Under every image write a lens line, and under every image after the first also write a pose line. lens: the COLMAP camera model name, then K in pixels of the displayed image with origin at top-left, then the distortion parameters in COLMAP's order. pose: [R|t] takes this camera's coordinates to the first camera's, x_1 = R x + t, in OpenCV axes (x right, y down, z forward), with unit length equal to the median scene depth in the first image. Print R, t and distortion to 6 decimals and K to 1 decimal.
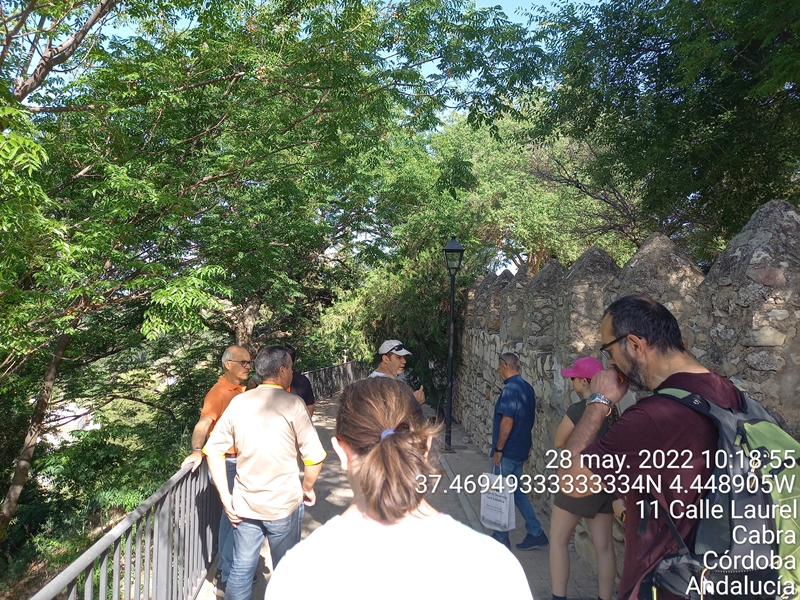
lens RADIAL K [[603.6, 0, 400.0], [0, 603.6, 300.0], [0, 0, 1]] dist [0.076014, -0.002744]
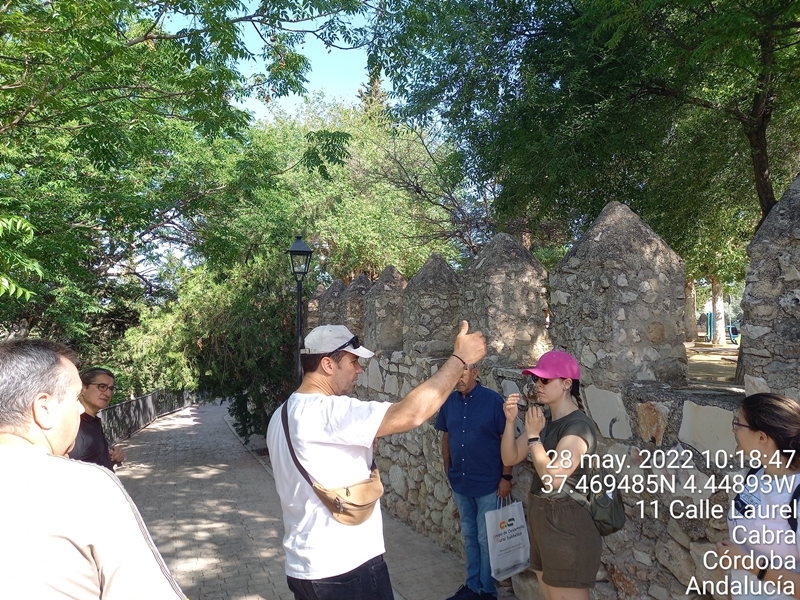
lens RADIAL K [[603.6, 0, 400.0], [0, 603.6, 300.0], [0, 0, 1]] dist [0.076014, -0.002744]
pose [[0.945108, -0.020682, 0.326104, -0.087423], [0.032746, 0.998966, -0.031548, 0.026825], [-0.325114, 0.040495, 0.944807, 0.197031]]
